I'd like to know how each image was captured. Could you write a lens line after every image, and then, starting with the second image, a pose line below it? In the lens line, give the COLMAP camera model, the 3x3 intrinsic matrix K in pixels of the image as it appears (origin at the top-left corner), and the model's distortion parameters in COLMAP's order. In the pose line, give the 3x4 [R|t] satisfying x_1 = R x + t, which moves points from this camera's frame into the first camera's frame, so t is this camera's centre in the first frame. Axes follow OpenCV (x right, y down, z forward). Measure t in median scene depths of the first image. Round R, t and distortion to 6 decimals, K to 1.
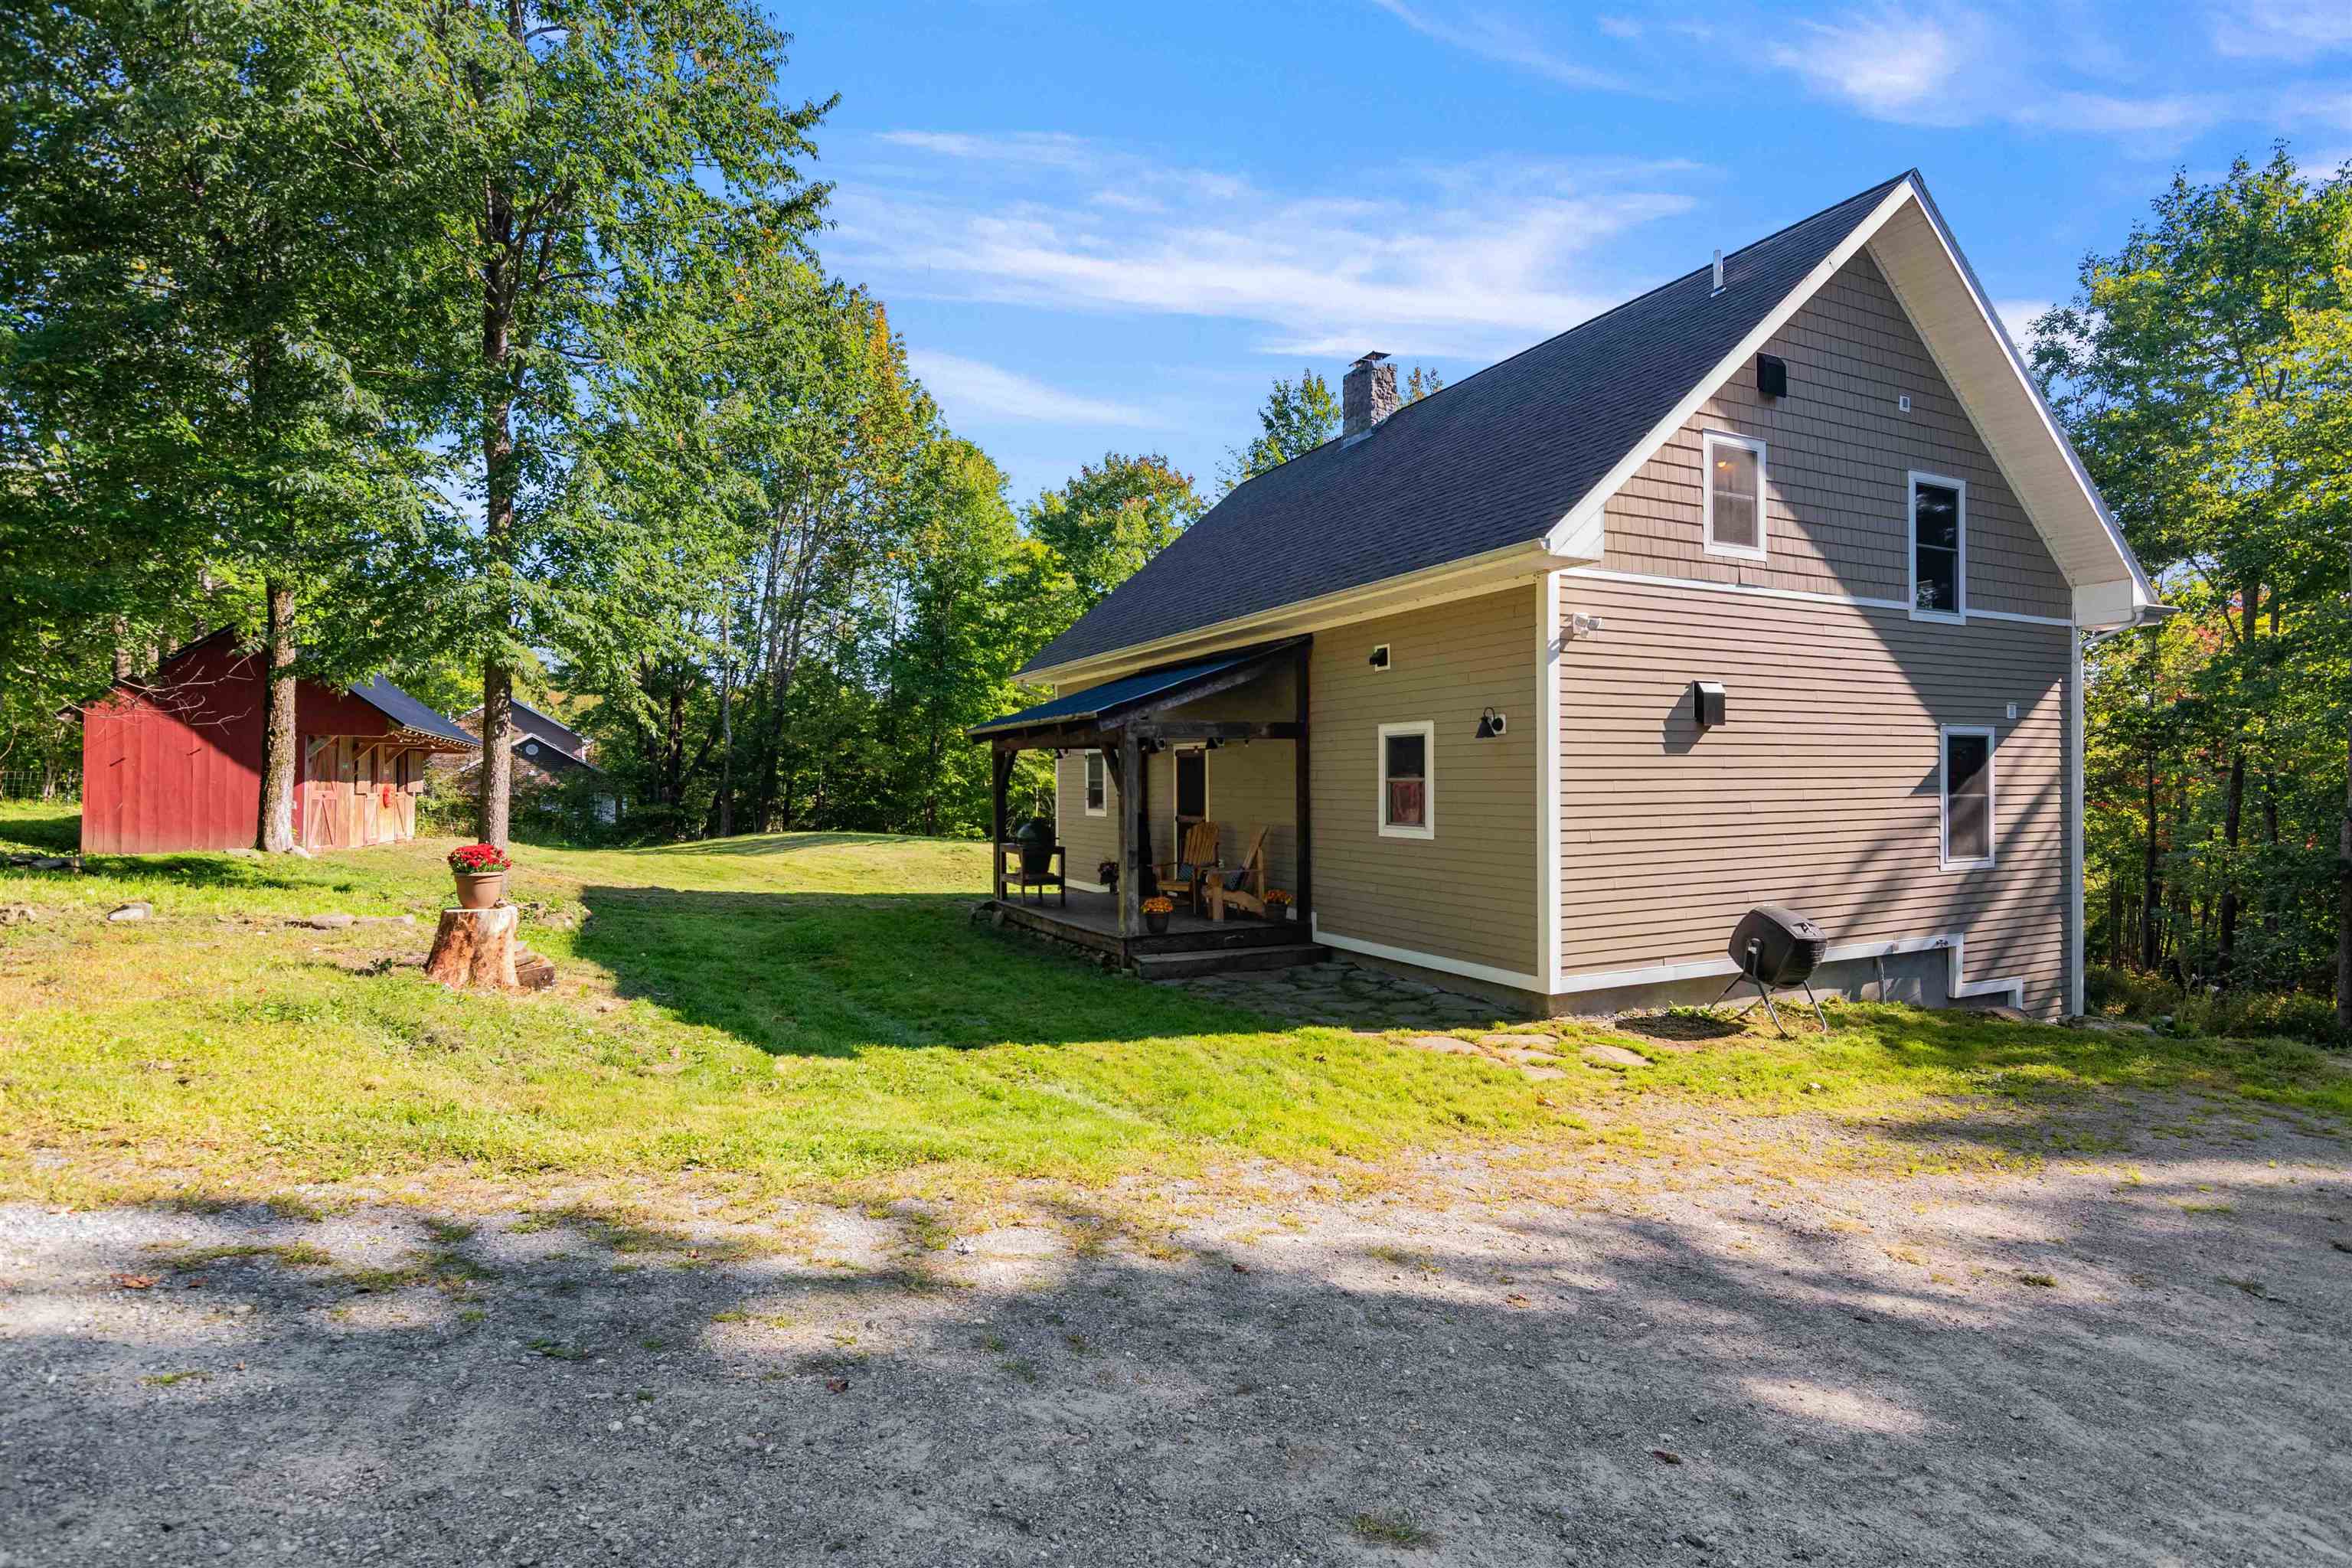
lens RADIAL K [[1140.9, 0, 1179.4], [0, 1140.9, 780.1], [0, 0, 1]] dist [0.004881, 0.000710]
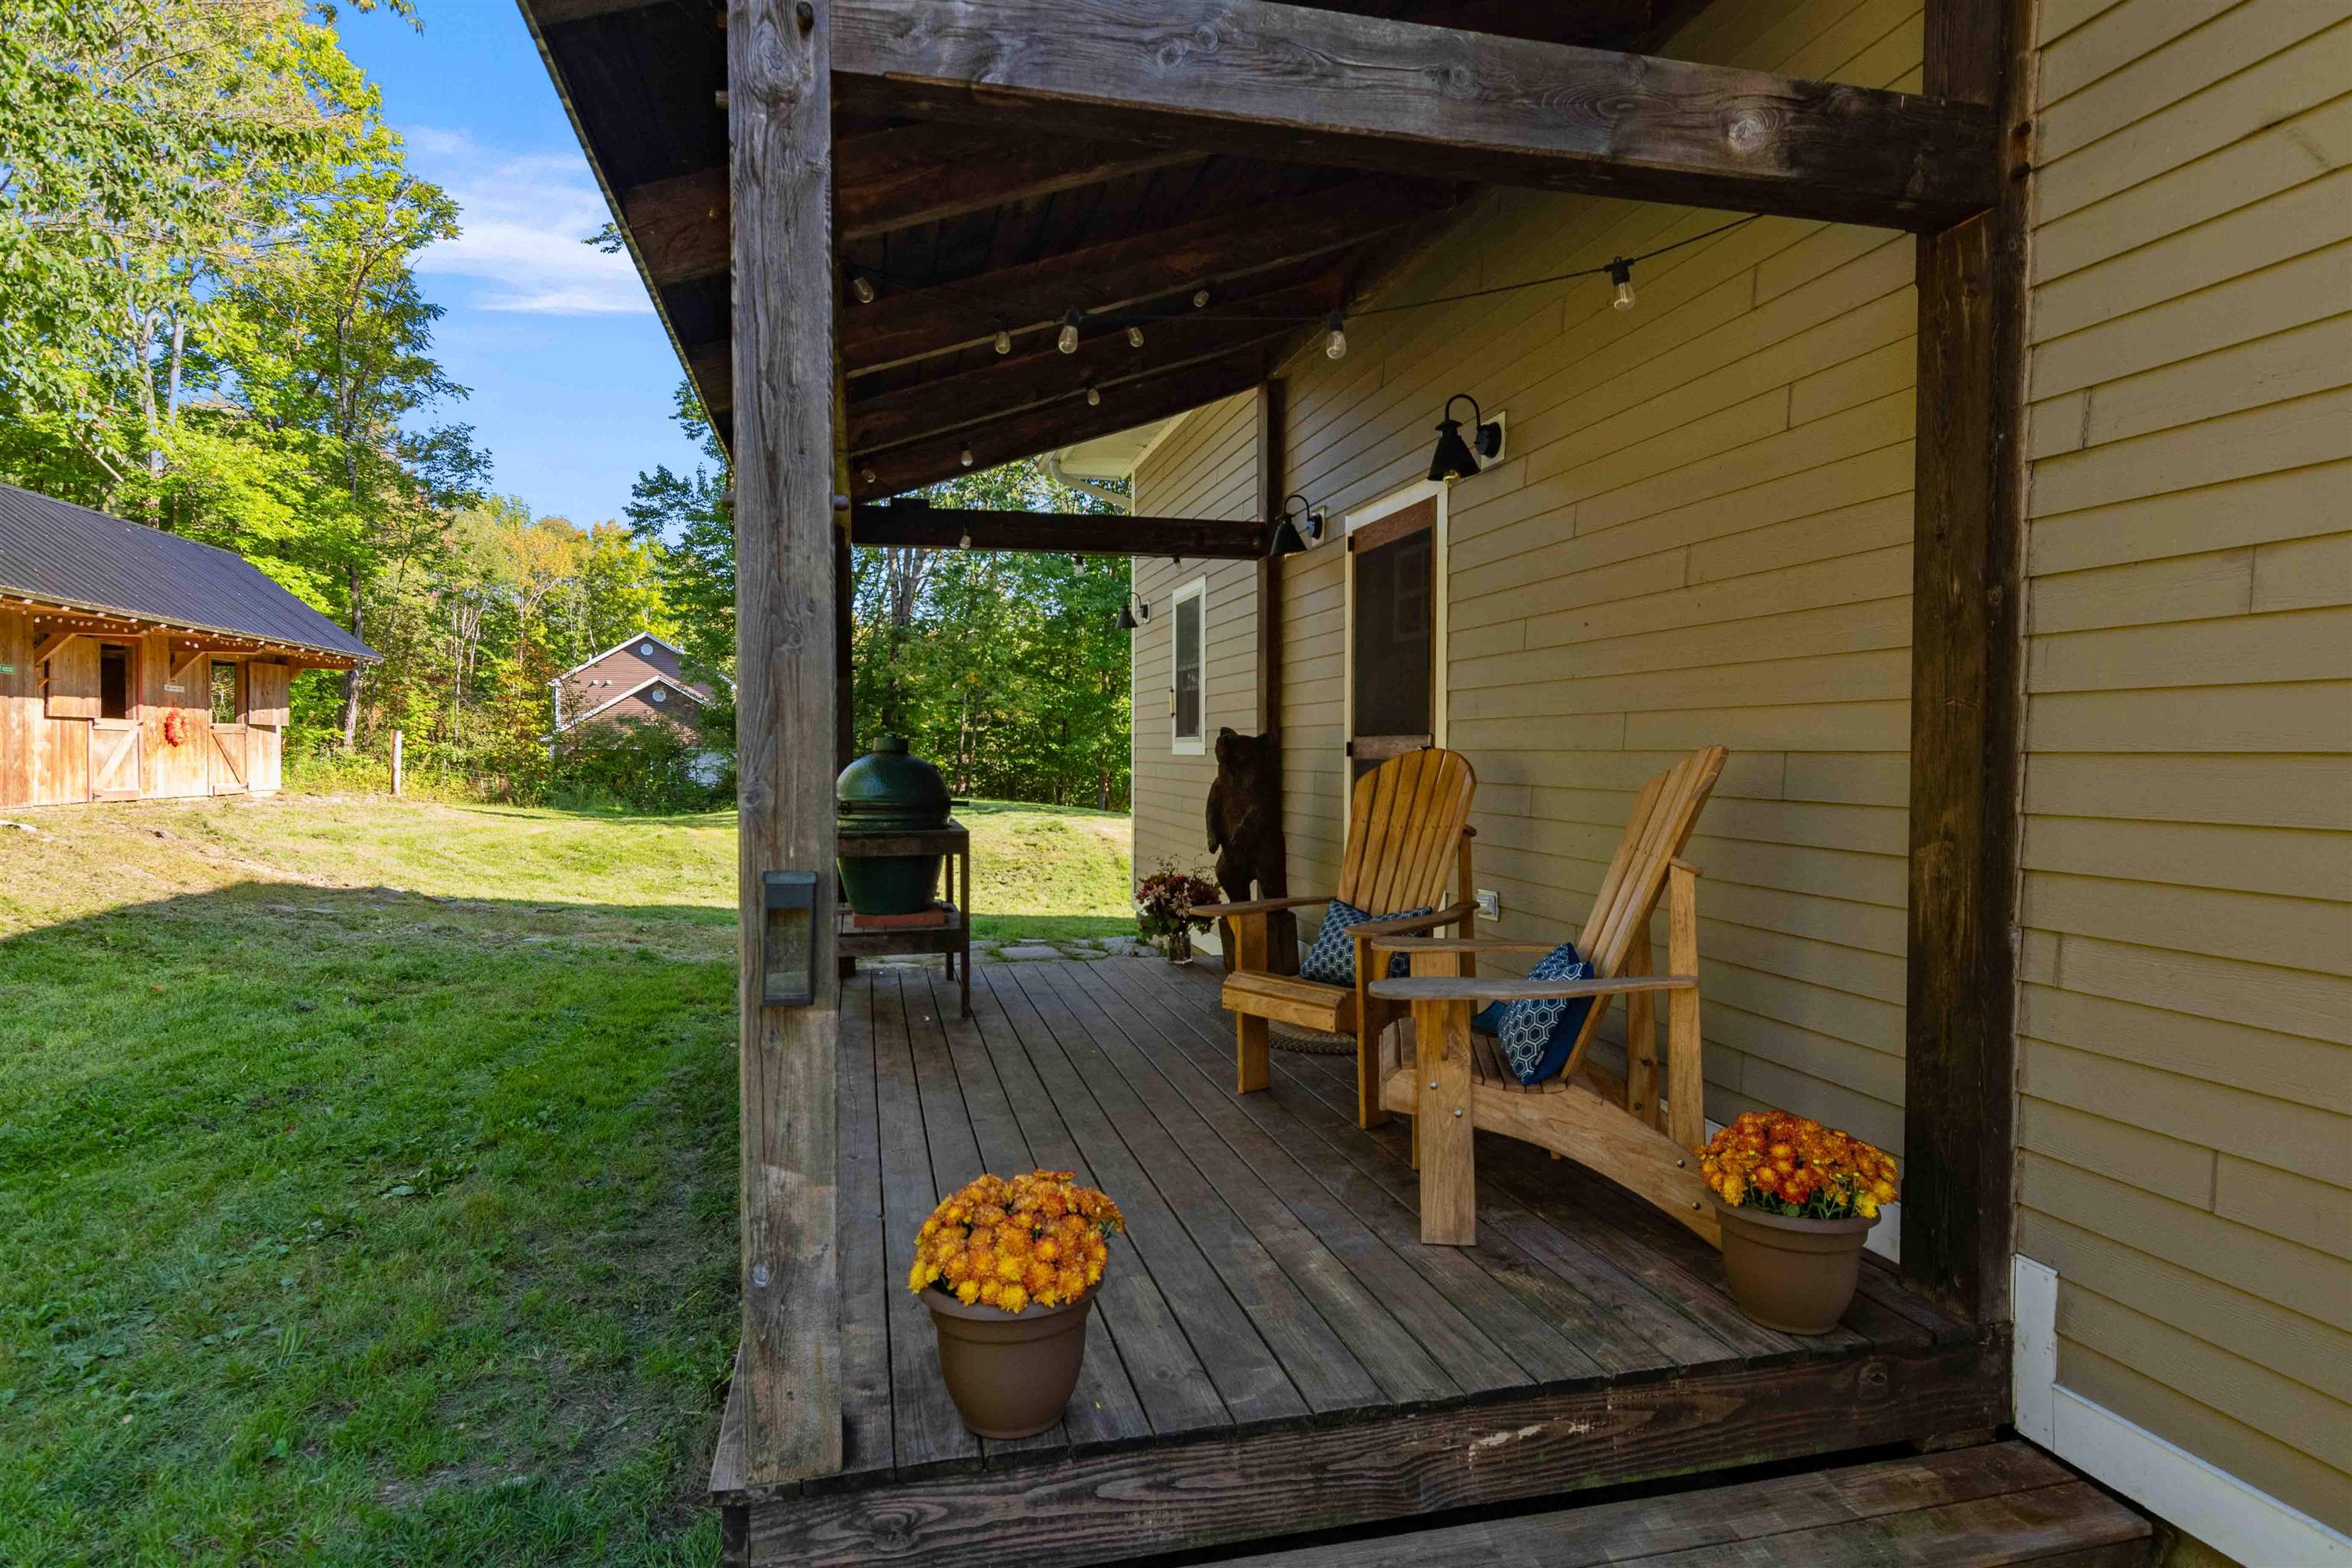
lens RADIAL K [[1279.2, 0, 1177.3], [0, 1279.2, 781.0], [0, 0, 1]] dist [0.005161, -0.003456]
pose [[0.974642, 0.011989, -0.223447, 0.036456], [-0.006427, 0.999652, 0.025601, 0.040844], [0.223677, -0.023515, 0.974380, 0.769708]]
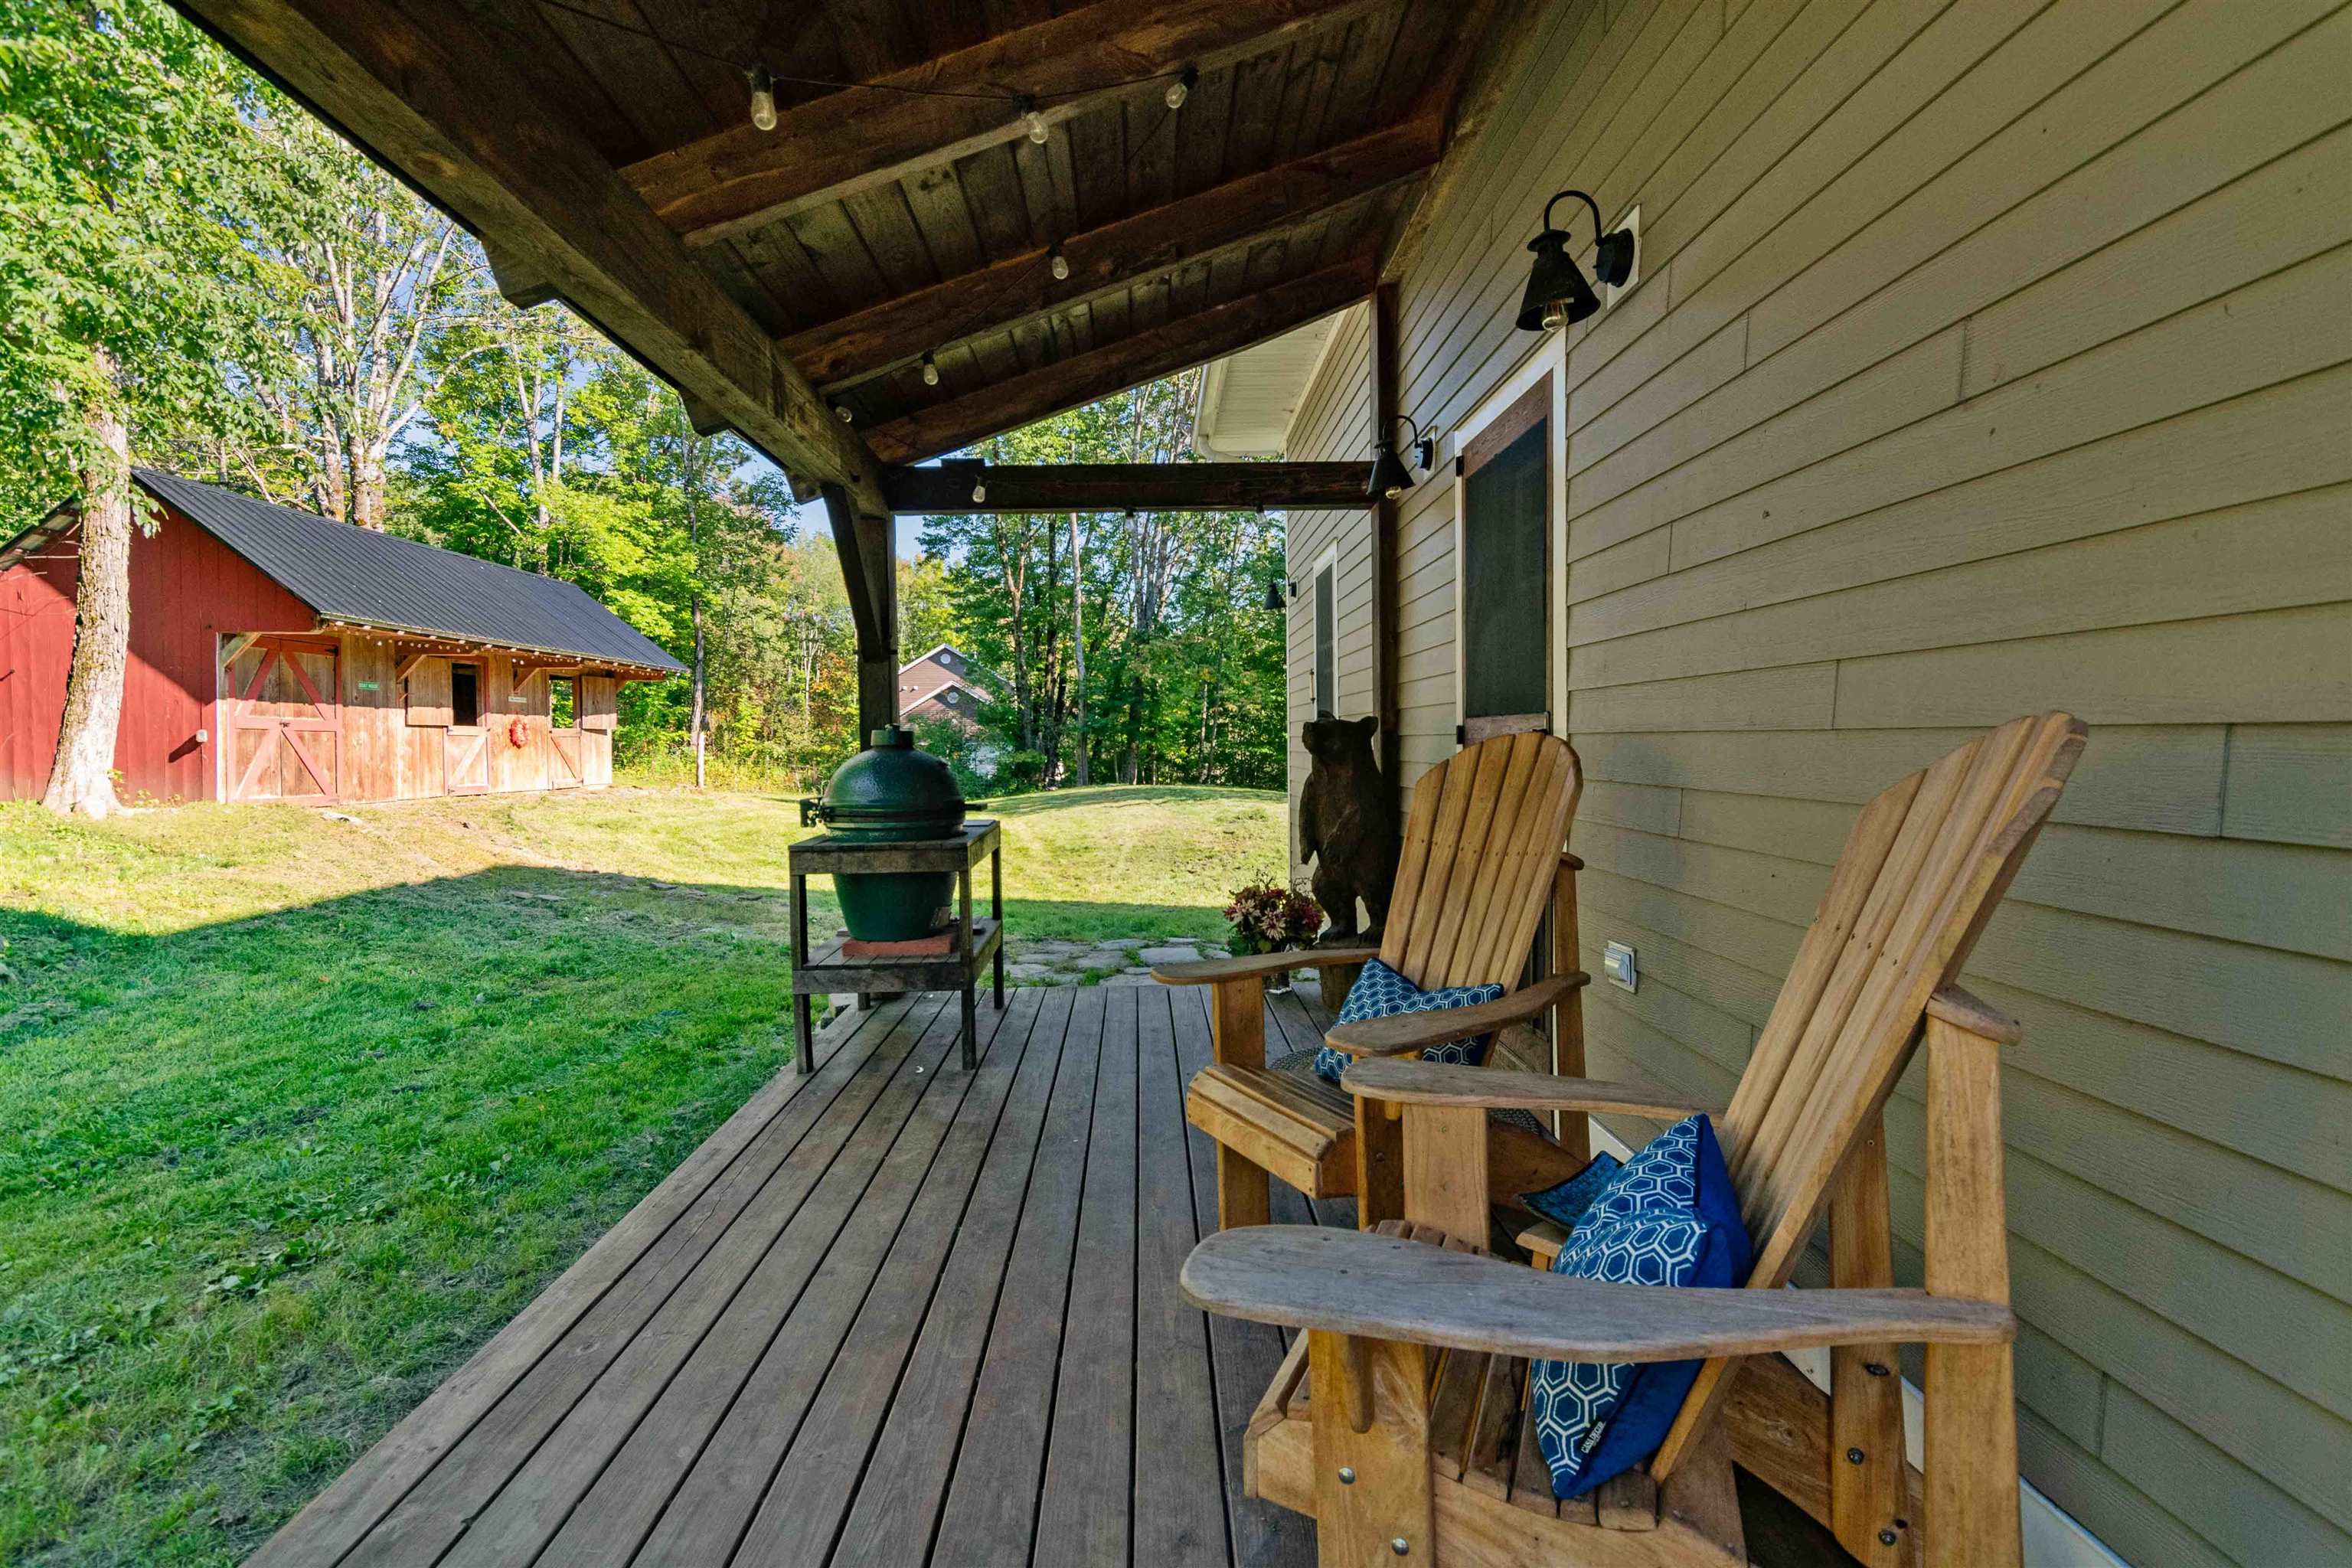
lens RADIAL K [[1140.9, 0, 1170.9], [0, 1140.9, 780.8], [0, 0, 1]] dist [0.004881, 0.000710]
pose [[0.903321, 0.007307, -0.428903, 0.055813], [0.009515, 0.999268, 0.037064, 0.041039], [0.428860, -0.037562, 0.902590, 0.904181]]
